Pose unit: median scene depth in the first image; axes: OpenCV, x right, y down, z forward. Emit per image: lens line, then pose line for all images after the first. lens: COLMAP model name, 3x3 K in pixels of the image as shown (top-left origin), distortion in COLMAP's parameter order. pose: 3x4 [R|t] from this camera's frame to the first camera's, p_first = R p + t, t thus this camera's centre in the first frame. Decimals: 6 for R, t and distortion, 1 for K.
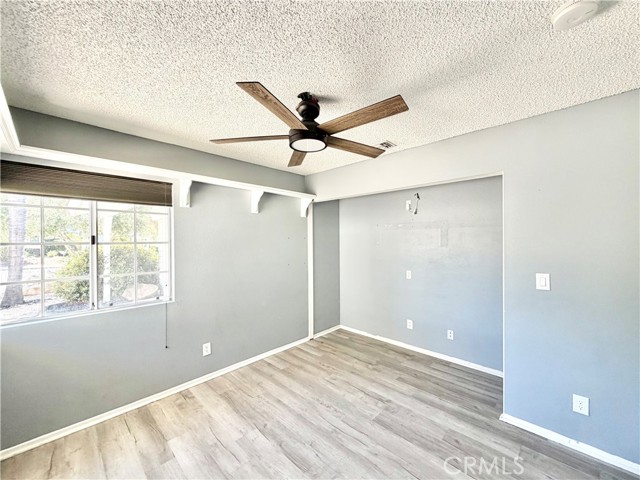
lens RADIAL K [[256.0, 0, 318.3], [0, 256.0, 240.9], [0, 0, 1]] dist [-0.000578, 0.000213]
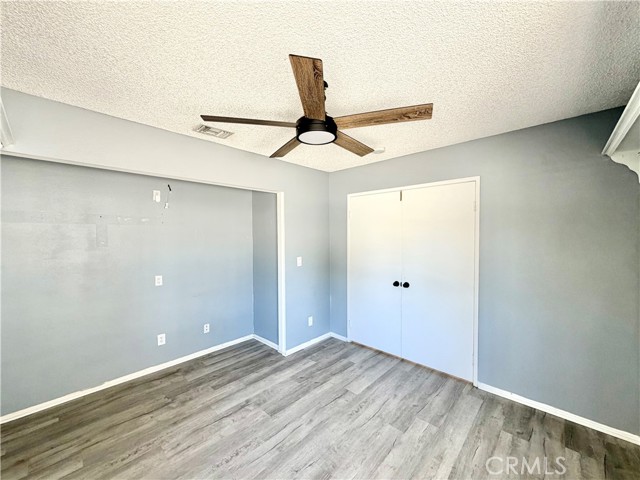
lens RADIAL K [[256.0, 0, 318.3], [0, 256.0, 240.9], [0, 0, 1]] dist [-0.000578, 0.000213]
pose [[-0.012326, -0.020645, 0.999711, -0.617293], [0.009784, 0.999736, 0.020766, -0.011316], [-0.999876, 0.010037, -0.012121, 0.639349]]
